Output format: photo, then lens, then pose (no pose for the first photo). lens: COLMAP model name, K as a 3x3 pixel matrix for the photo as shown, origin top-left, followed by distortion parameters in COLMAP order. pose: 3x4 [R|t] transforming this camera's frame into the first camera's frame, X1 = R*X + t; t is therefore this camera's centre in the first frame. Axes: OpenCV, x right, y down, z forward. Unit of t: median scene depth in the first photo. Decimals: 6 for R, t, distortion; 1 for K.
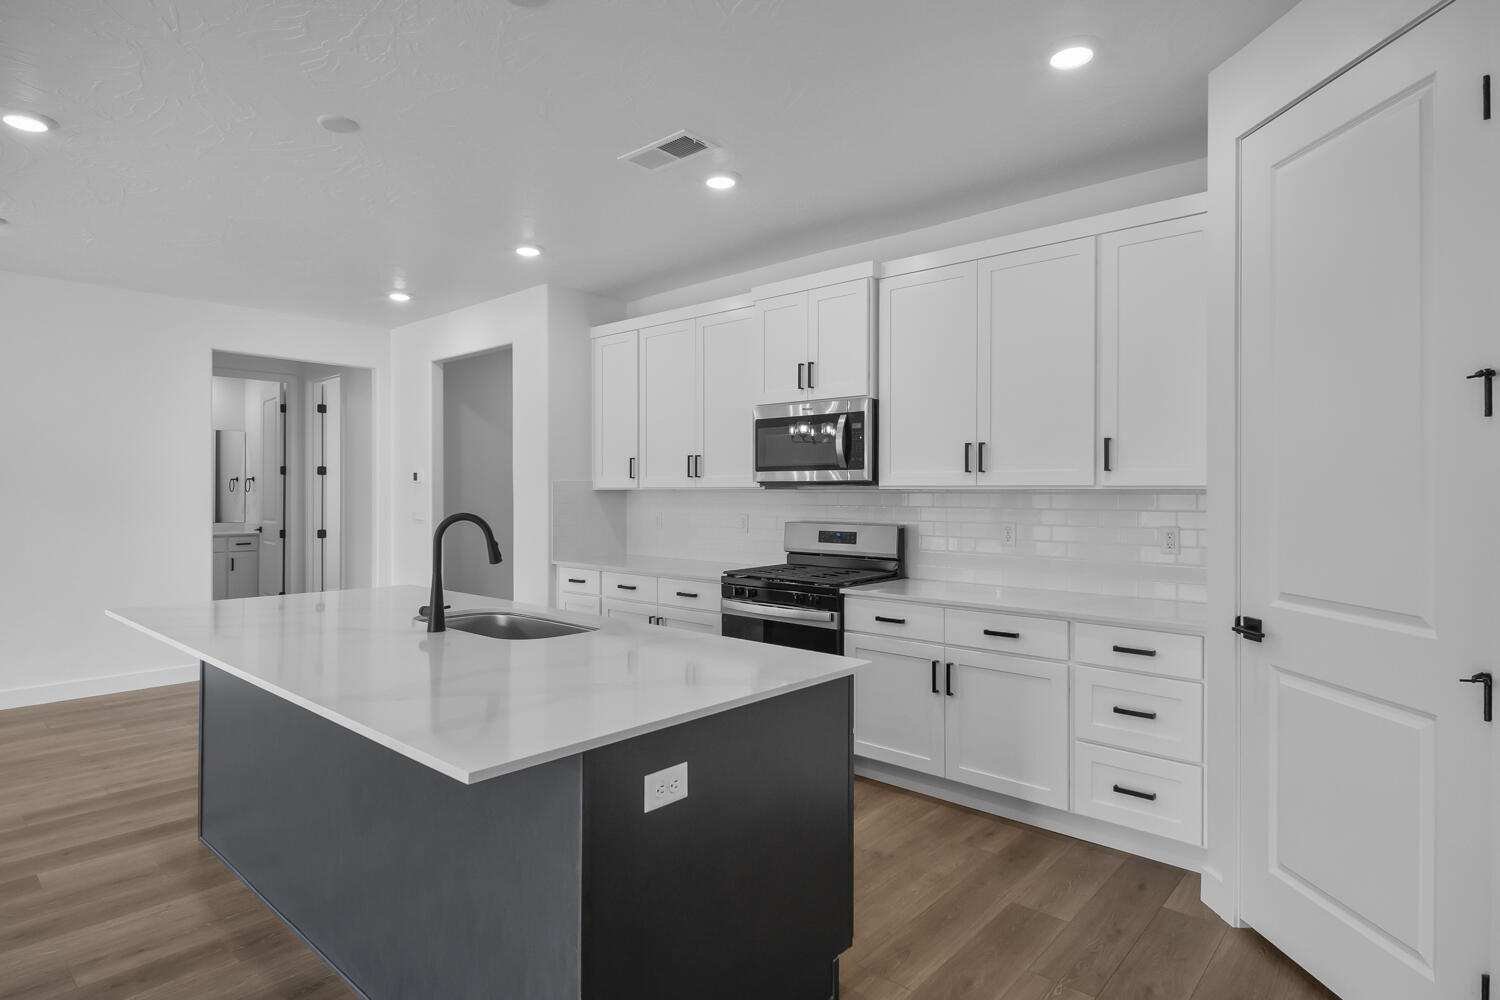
lens RADIAL K [[796.8, 0, 760.2], [0, 796.8, 493.8], [0, 0, 1]] dist [0.005552, -0.005026]
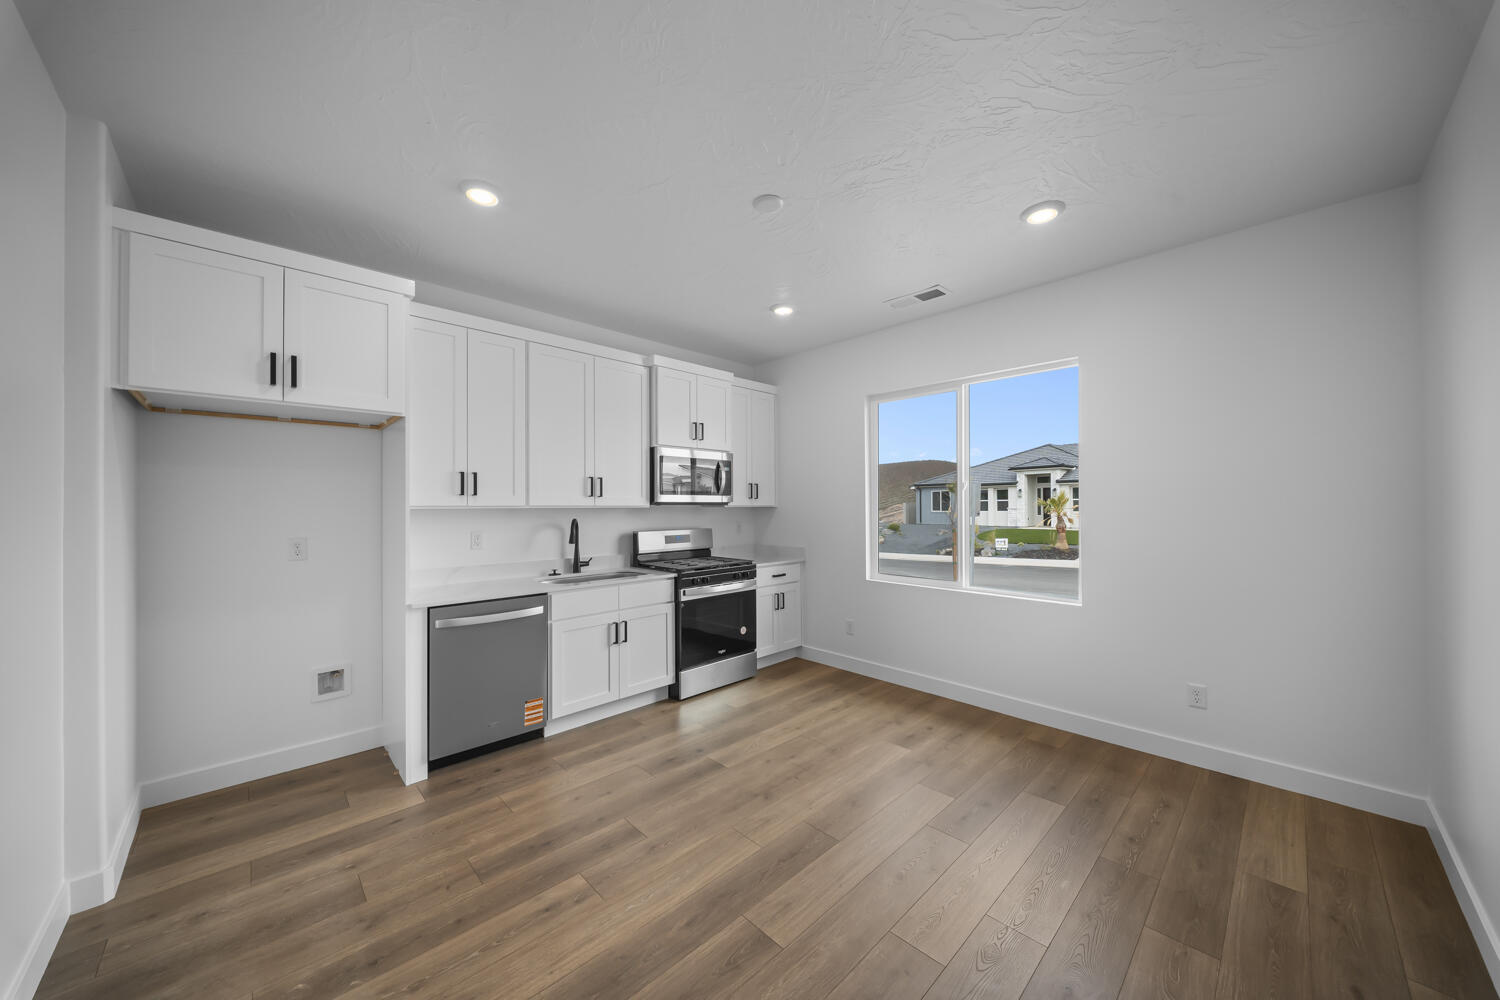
lens RADIAL K [[524.5, 0, 761.0], [0, 524.5, 502.7], [0, 0, 1]] dist [-0.000155, -0.001276]
pose [[0.049823, 0.008086, 0.998725, -0.923729], [0.013007, 0.999877, -0.008744, -0.003570], [-0.998673, 0.013426, 0.049712, 0.833617]]
